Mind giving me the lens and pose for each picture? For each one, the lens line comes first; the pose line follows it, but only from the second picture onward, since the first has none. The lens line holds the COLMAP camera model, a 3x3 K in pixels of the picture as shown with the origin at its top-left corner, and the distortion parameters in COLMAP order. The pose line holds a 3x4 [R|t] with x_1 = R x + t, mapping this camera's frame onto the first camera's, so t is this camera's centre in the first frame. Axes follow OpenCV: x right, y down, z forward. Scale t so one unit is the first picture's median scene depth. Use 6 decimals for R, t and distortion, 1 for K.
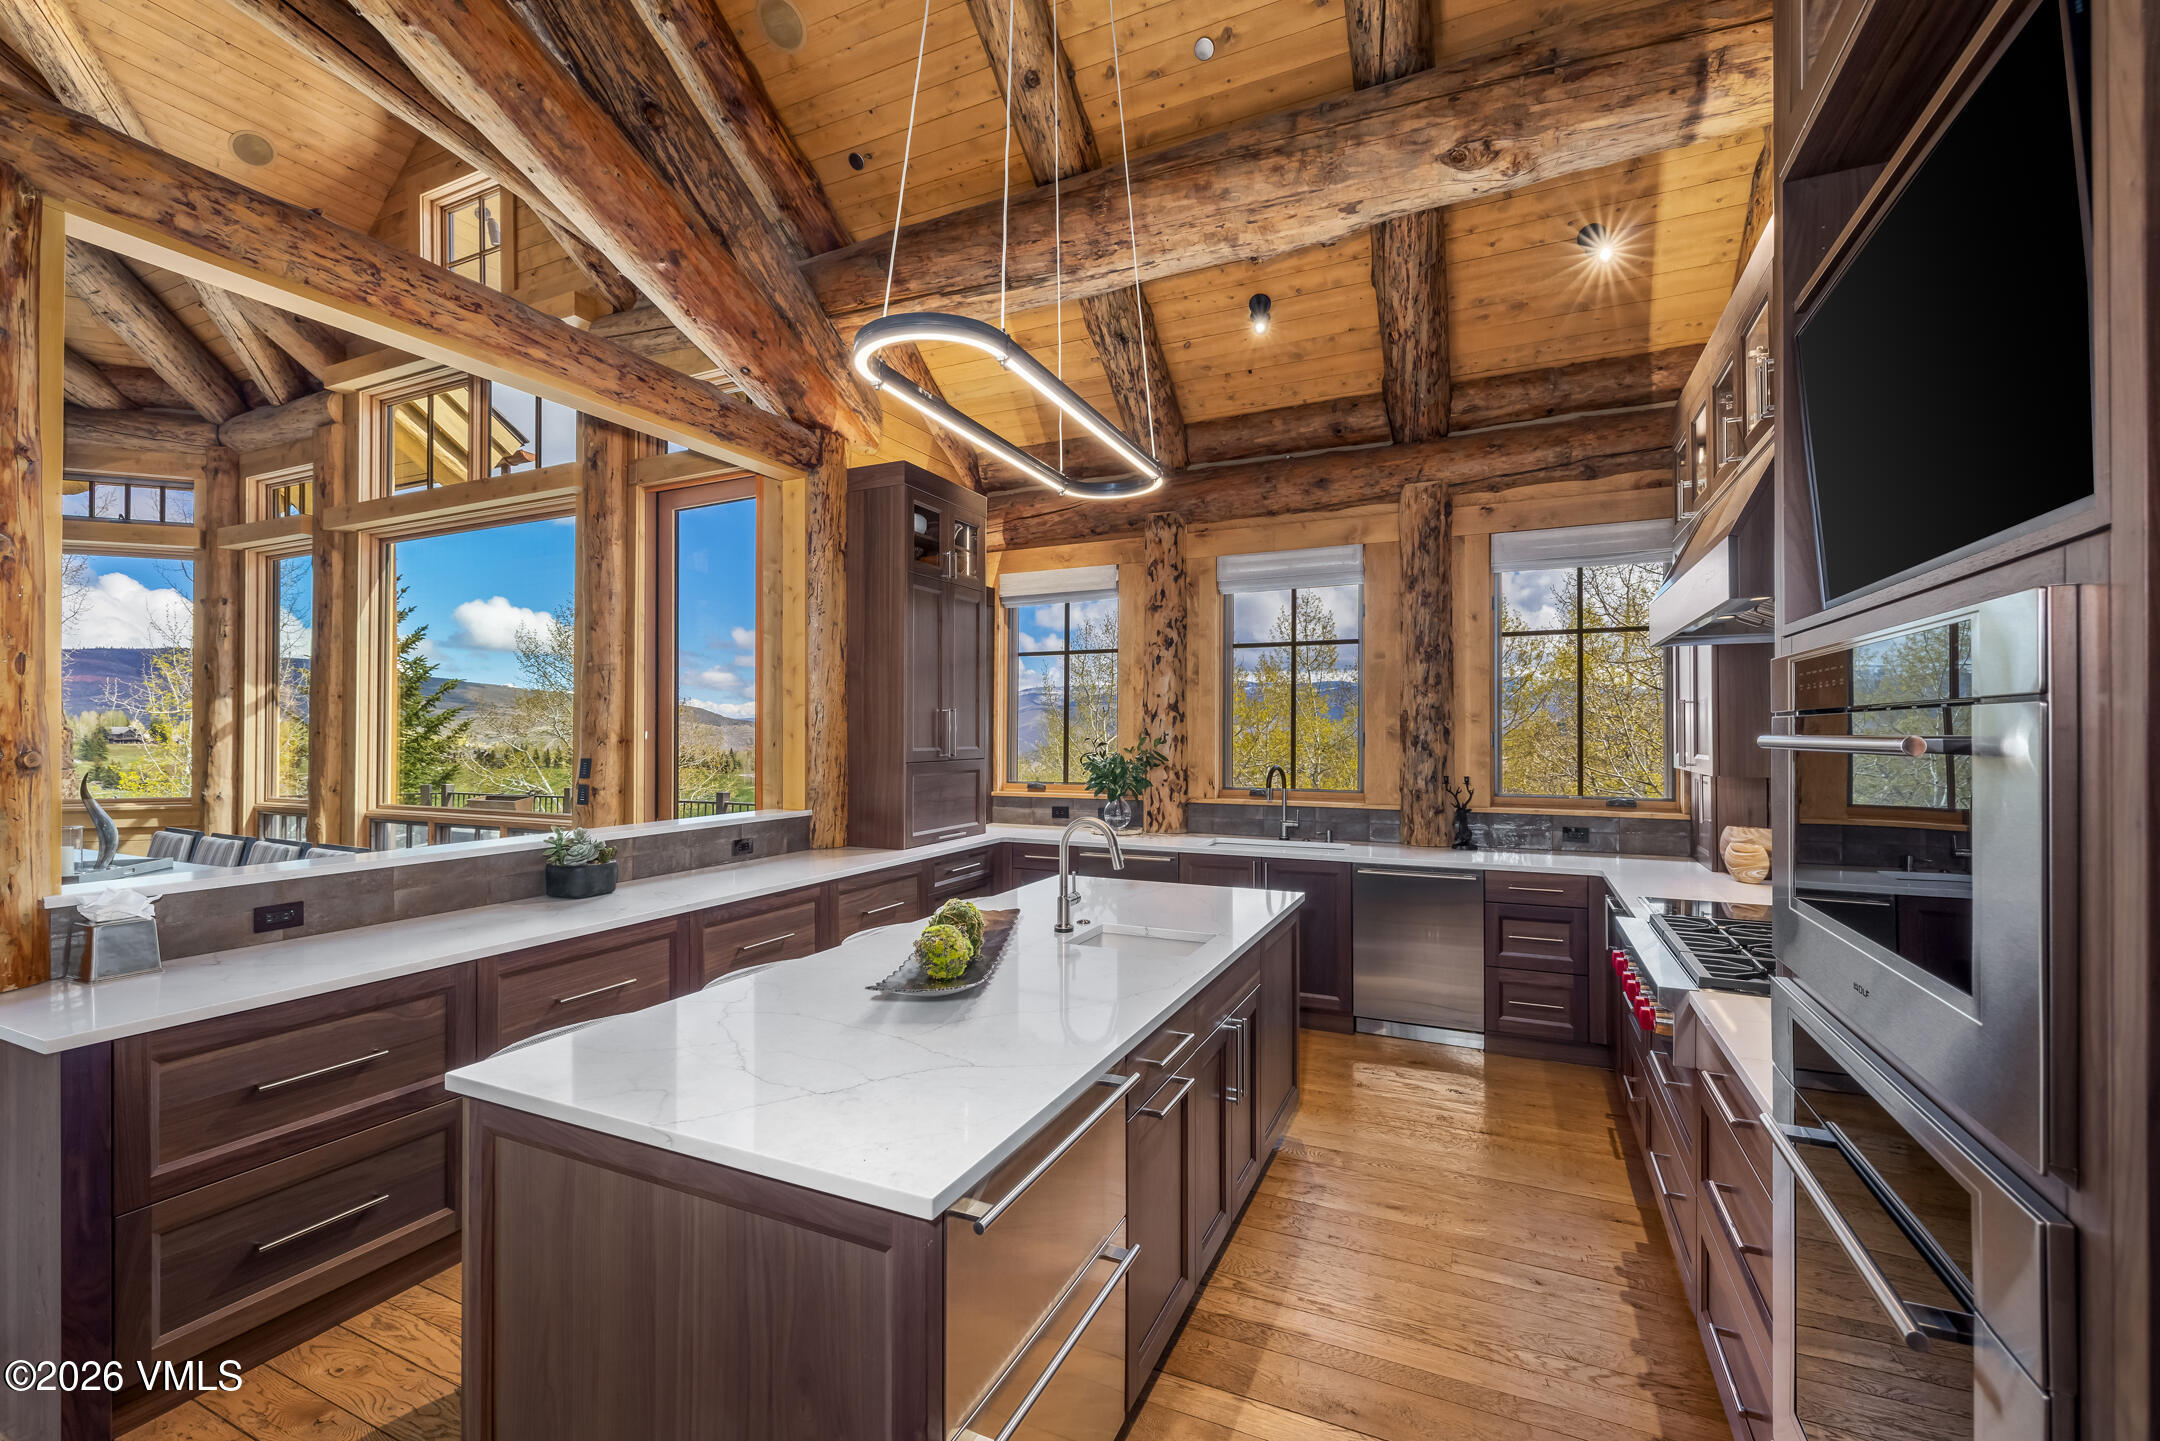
lens RADIAL K [[907.6, 0, 1072.3], [0, 907.6, 725.2], [0, 0, 1]] dist [-0.001455, 0.000608]
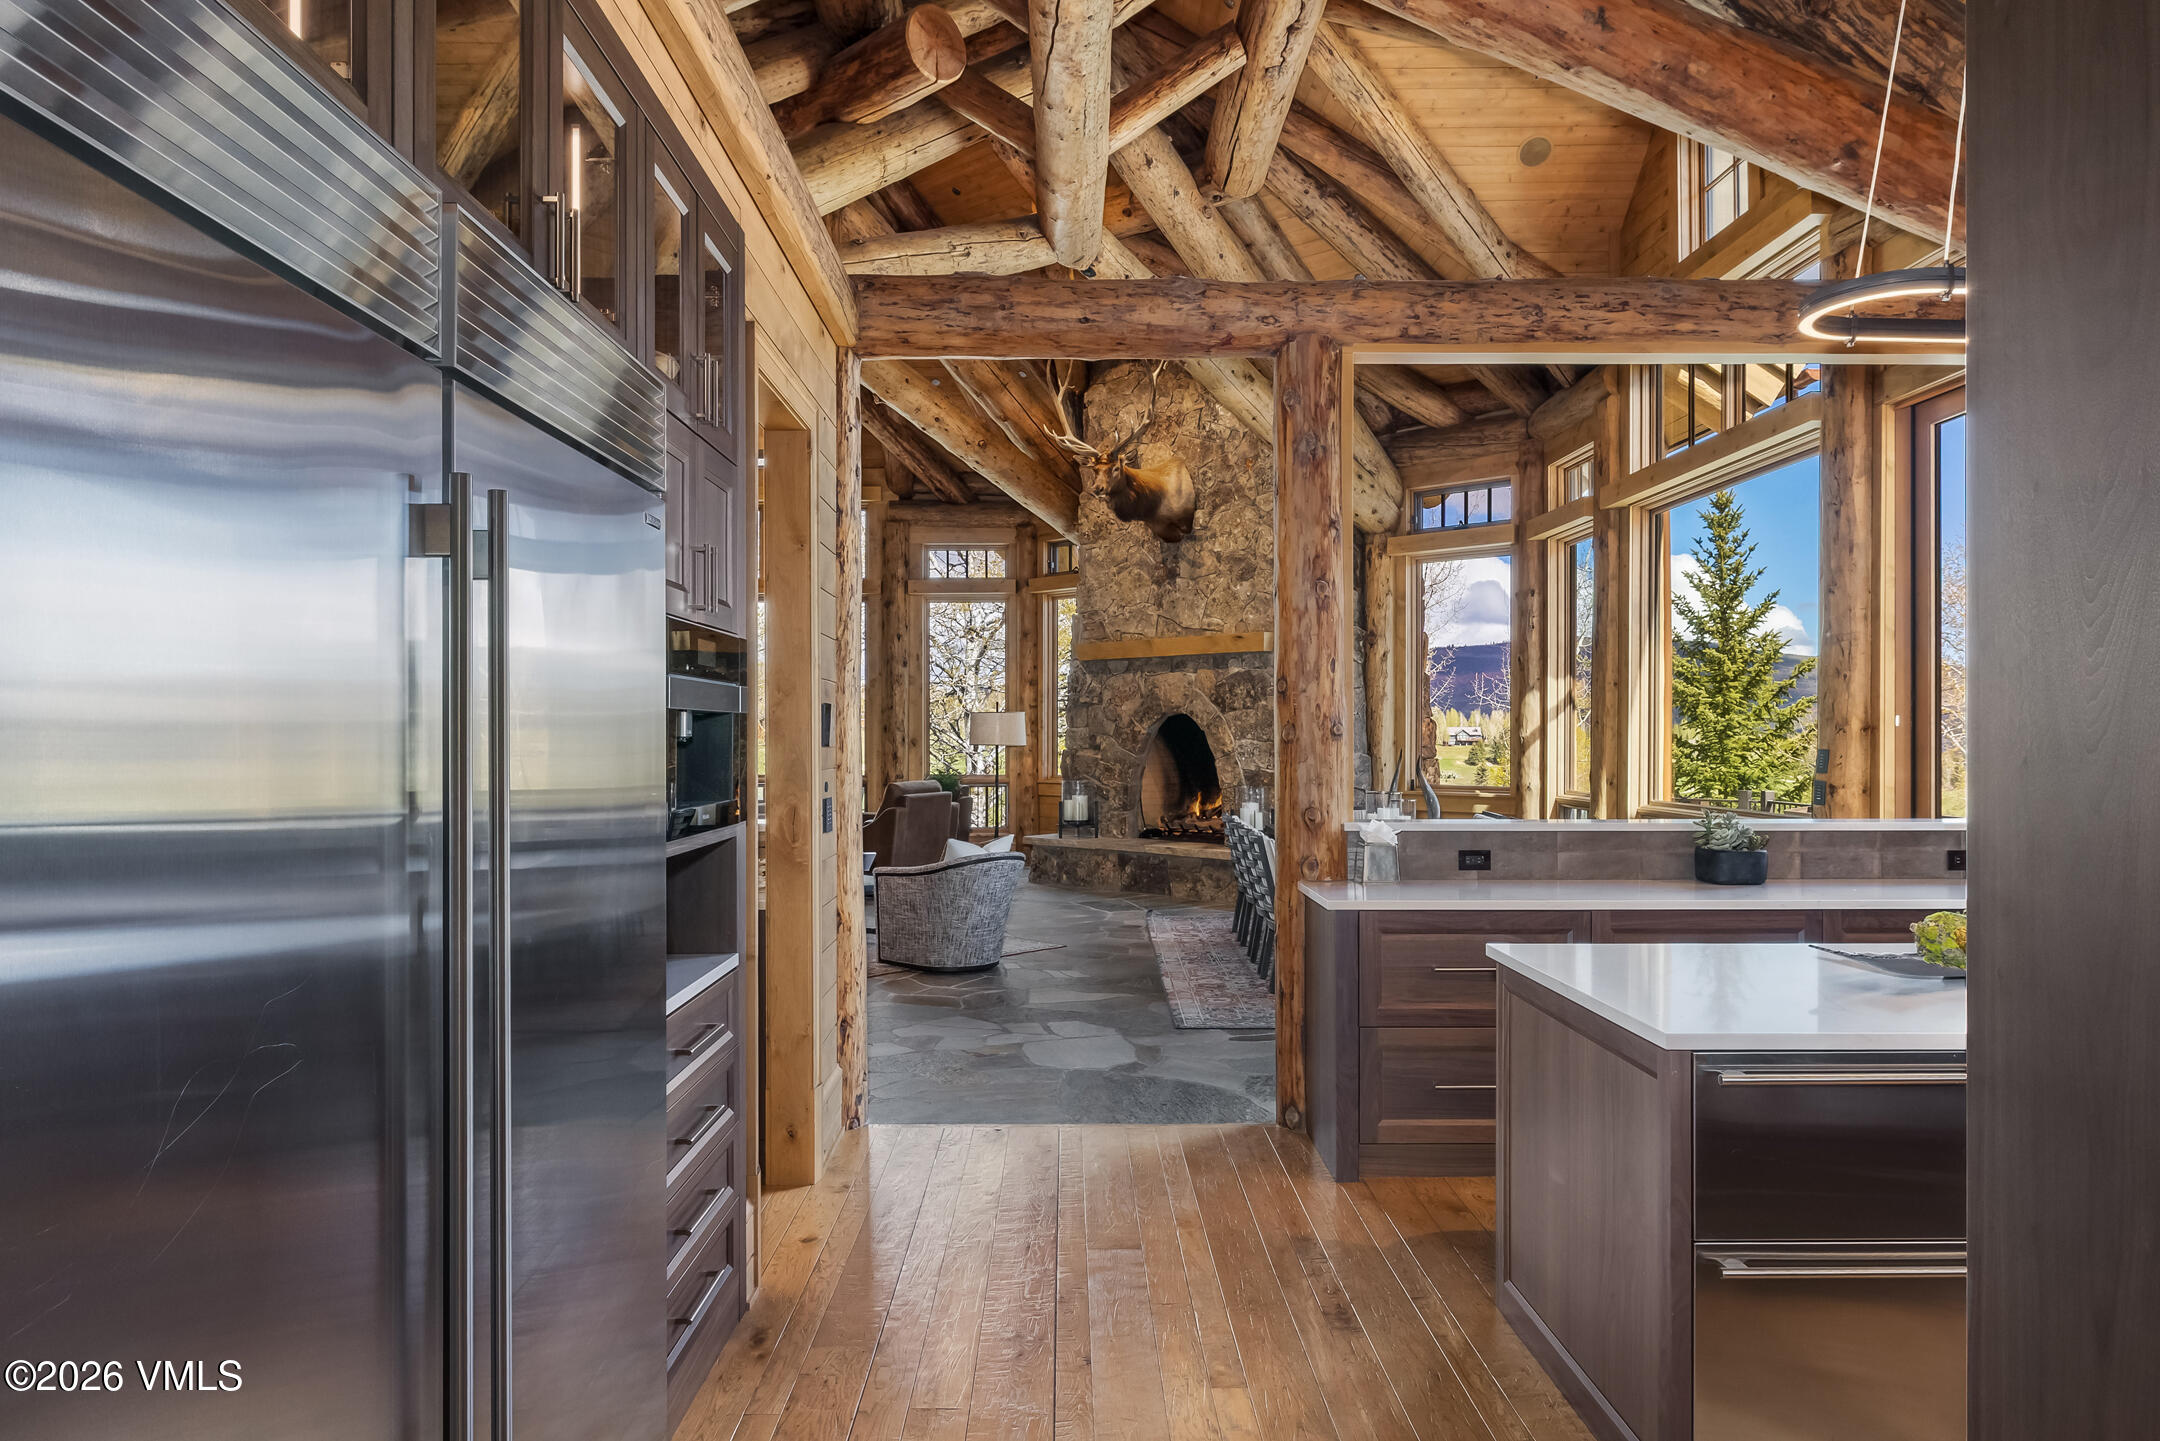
lens RADIAL K [[1372.7, 0, 1085.0], [0, 1372.7, 733.8], [0, 0, 1]] dist [-0.011843, 0.000311]
pose [[0.436420, 0.001262, -0.899742, 0.323054], [0.006137, 0.999972, 0.004379, 0.014784], [0.899722, -0.007433, 0.436400, -0.165408]]
